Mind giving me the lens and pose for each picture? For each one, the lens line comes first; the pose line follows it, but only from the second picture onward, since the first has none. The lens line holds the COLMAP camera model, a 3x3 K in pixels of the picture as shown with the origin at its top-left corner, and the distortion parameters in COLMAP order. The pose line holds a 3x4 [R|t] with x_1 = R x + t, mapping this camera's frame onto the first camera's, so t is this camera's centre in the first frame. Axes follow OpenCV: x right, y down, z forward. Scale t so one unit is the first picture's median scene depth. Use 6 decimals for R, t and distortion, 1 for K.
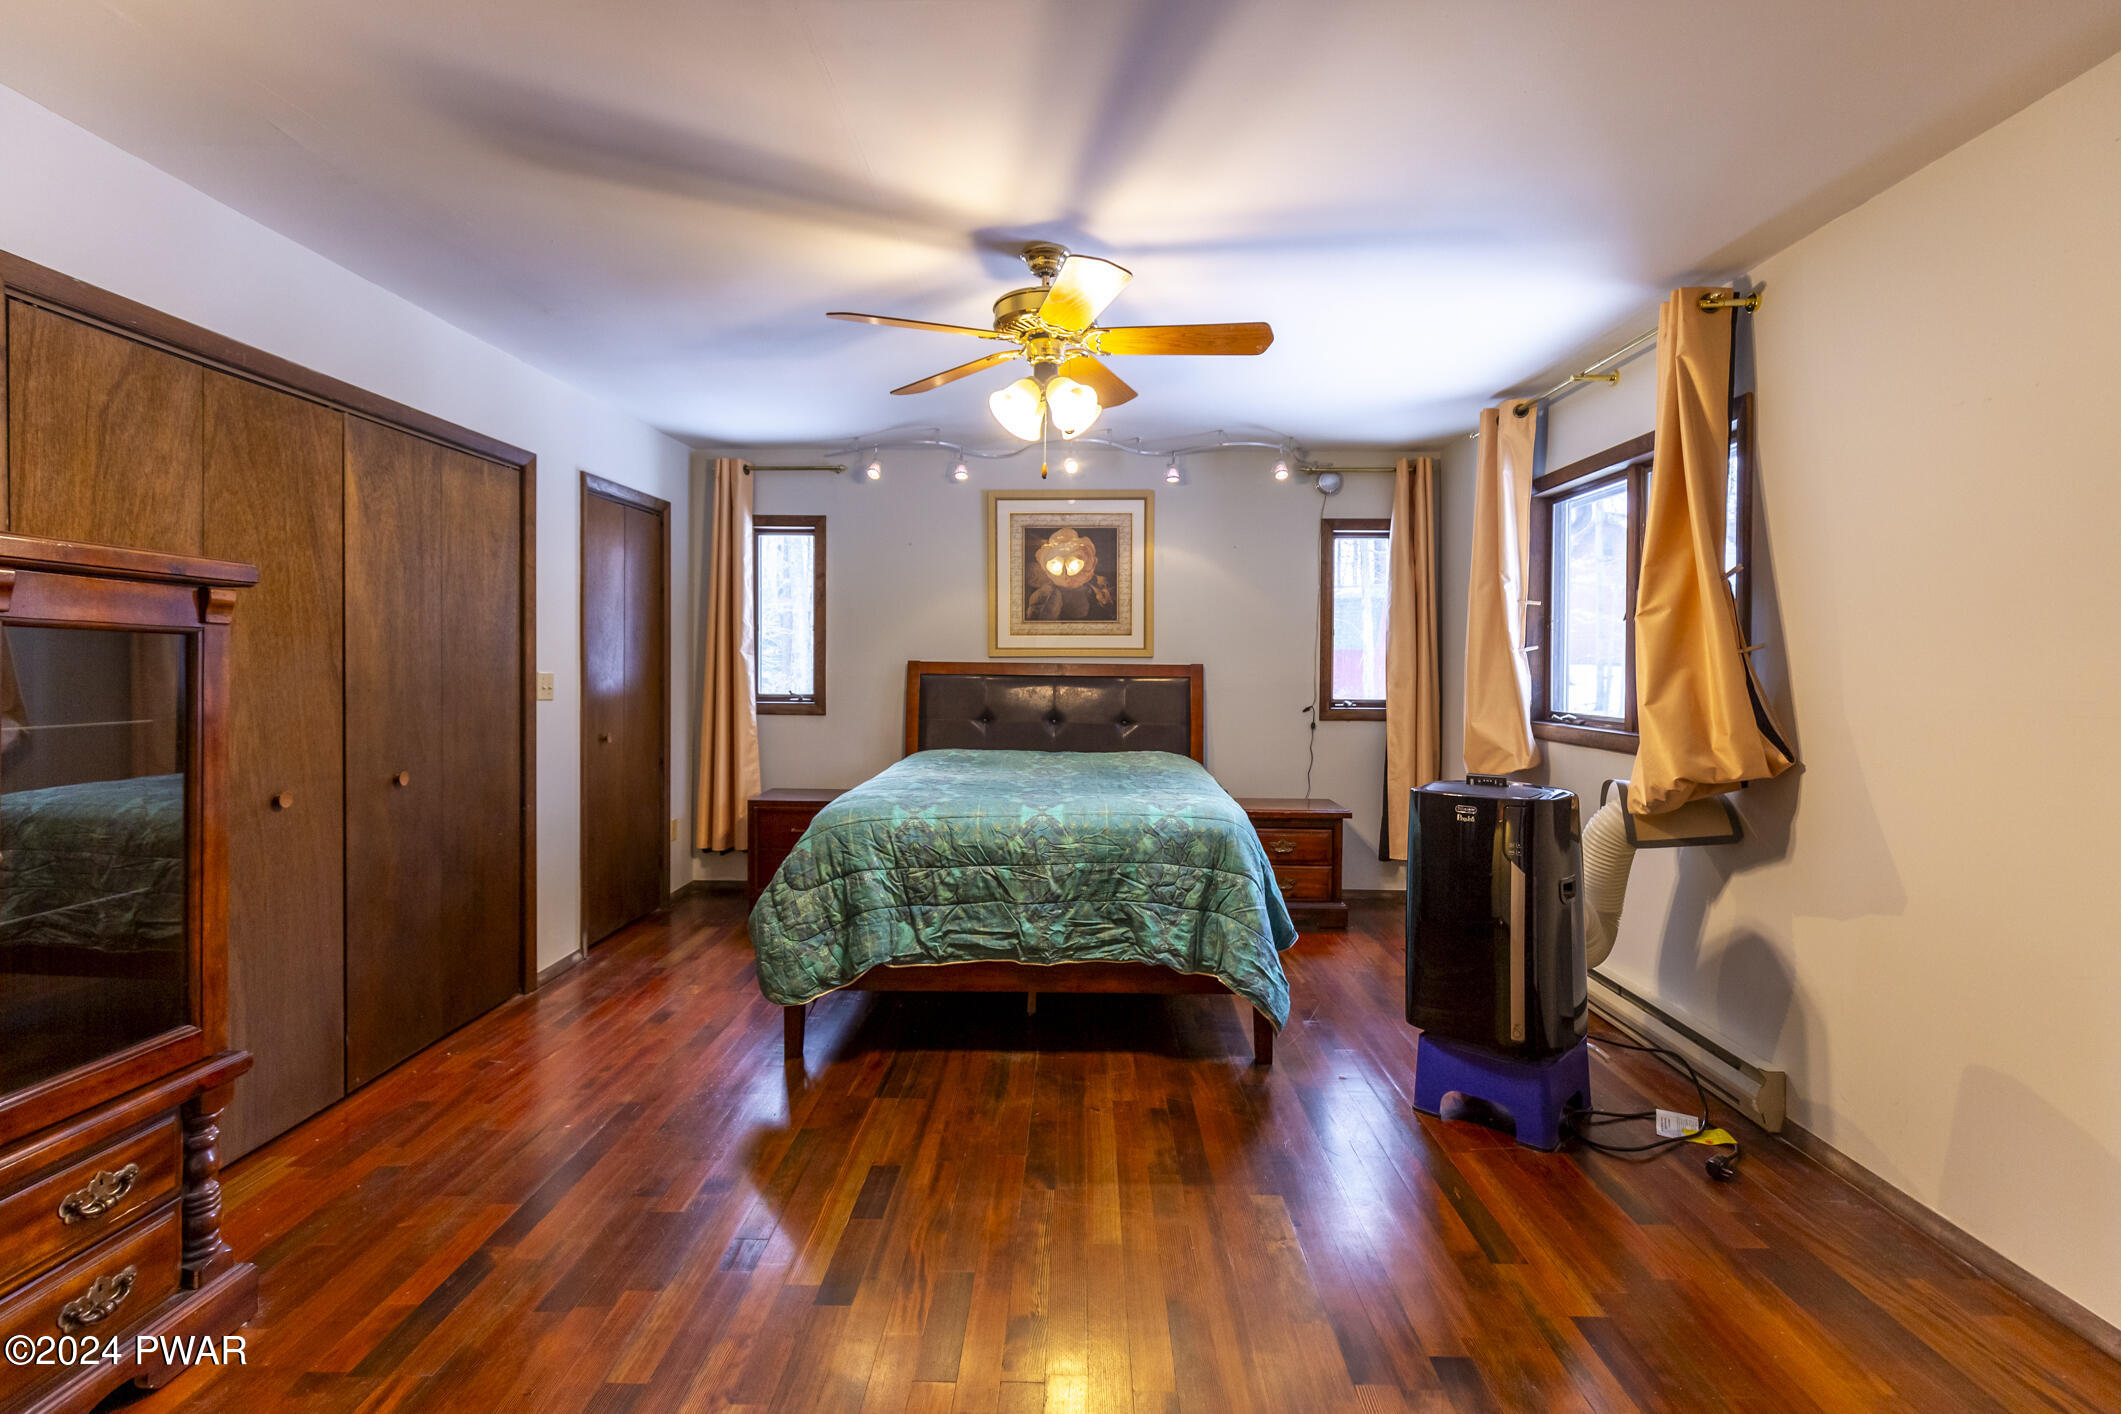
lens RADIAL K [[979.8, 0, 1085.5], [0, 979.8, 686.5], [0, 0, 1]] dist [-0.000147, -0.000185]
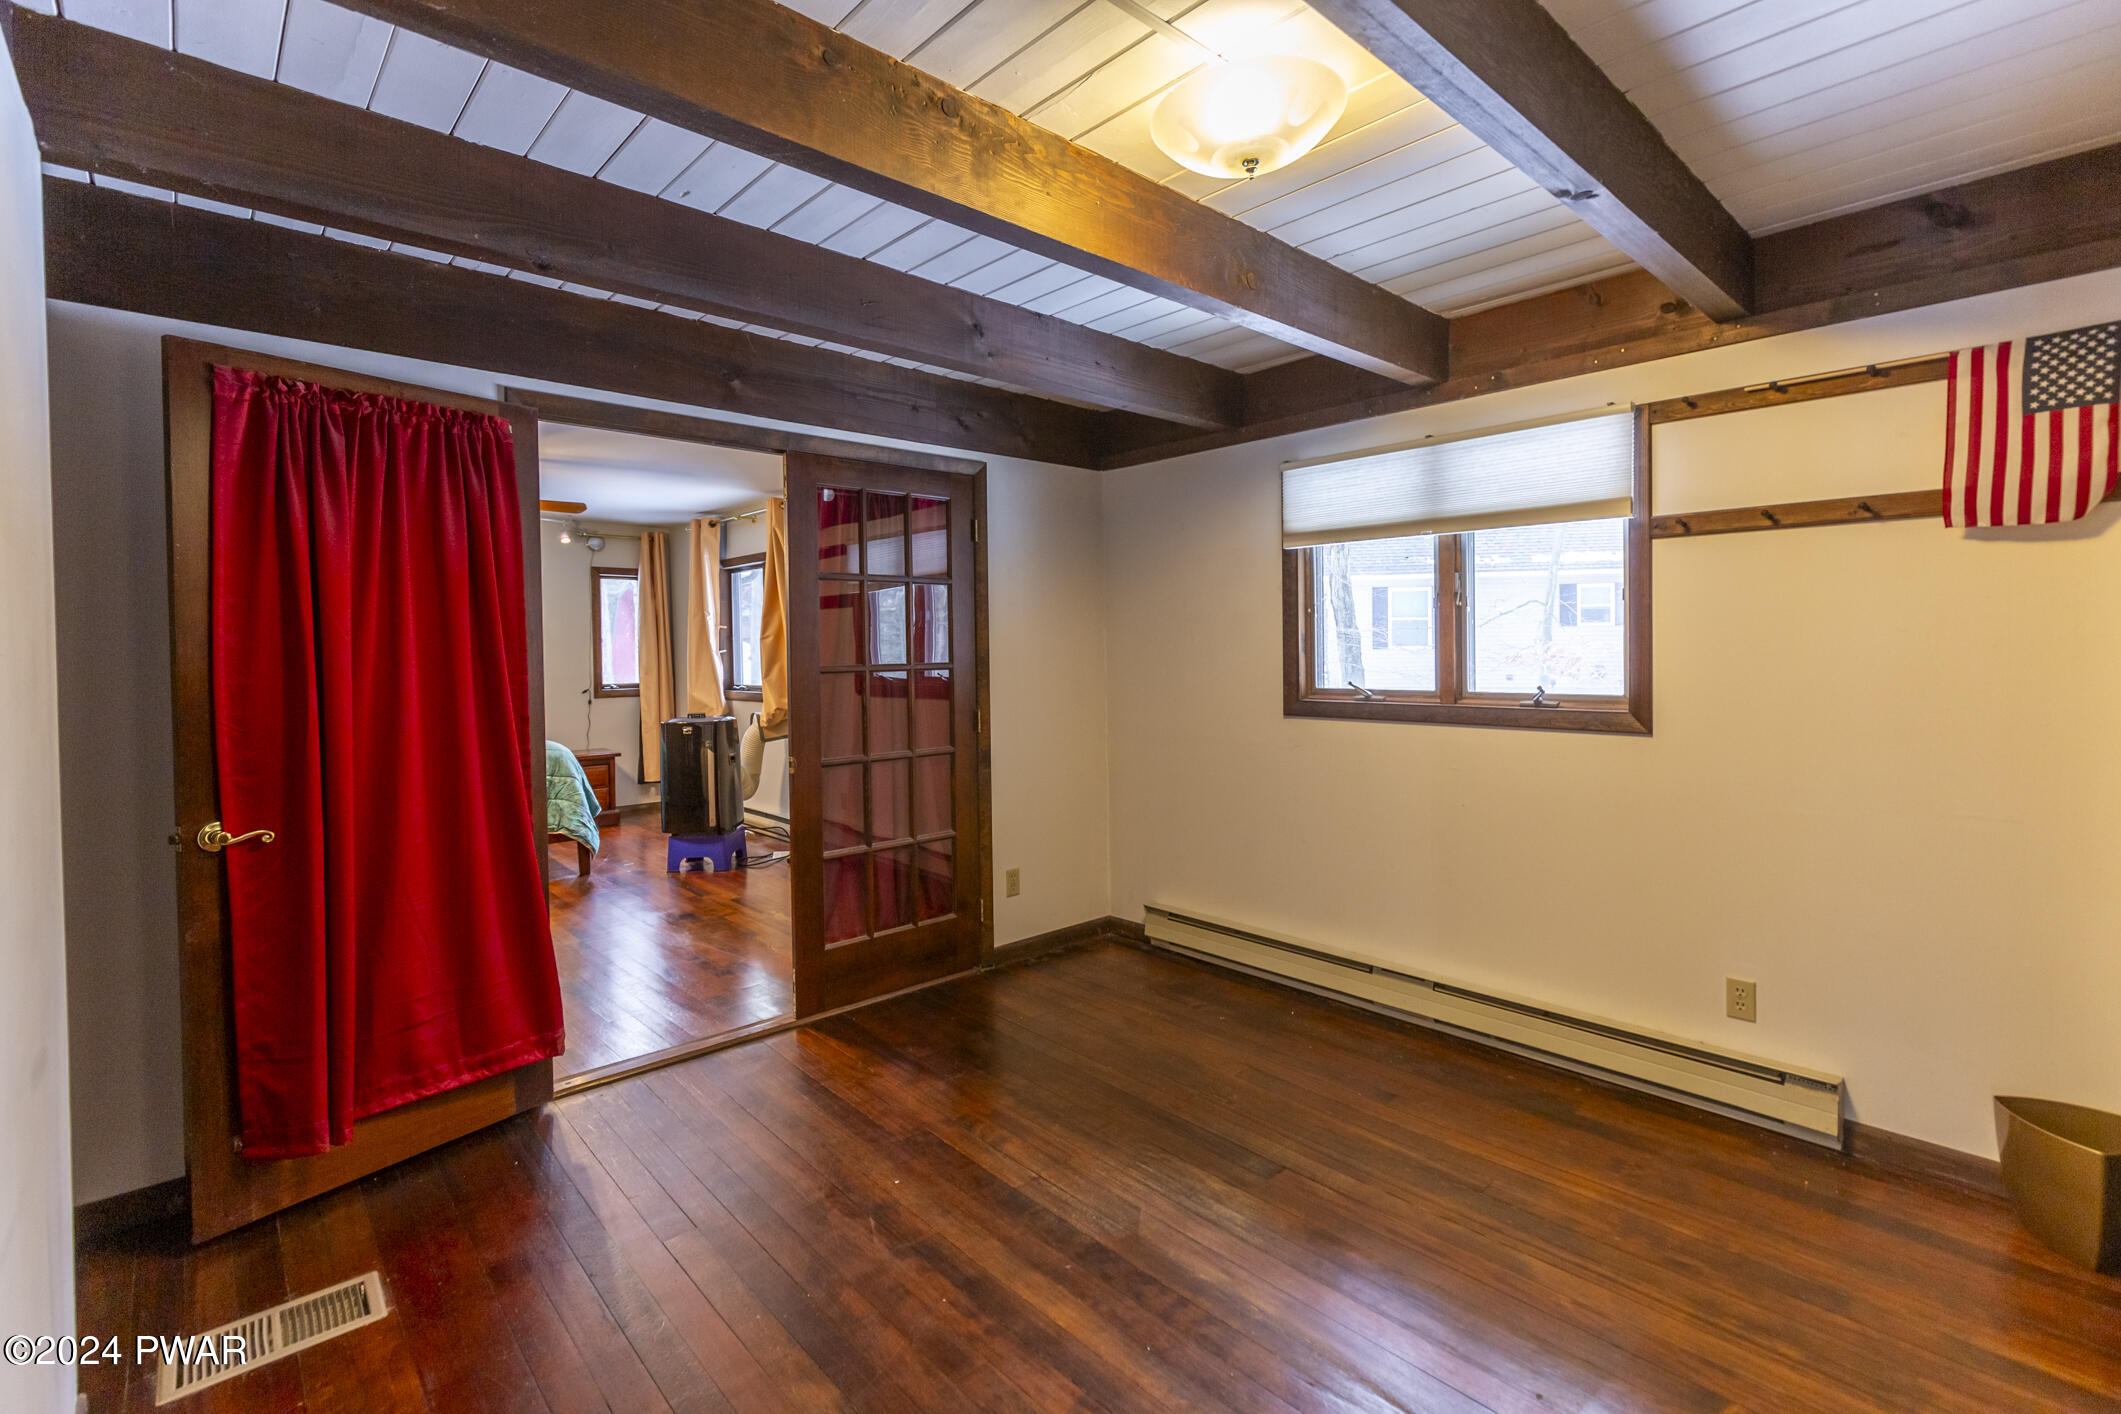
lens RADIAL K [[979.8, 0, 1085.5], [0, 979.8, 686.5], [0, 0, 1]] dist [-0.000147, -0.000185]
pose [[0.736570, -0.037689, 0.675311, -0.297834], [0.029211, 0.999287, 0.023910, 0.003119], [-0.675730, 0.002115, 0.737146, -0.839625]]
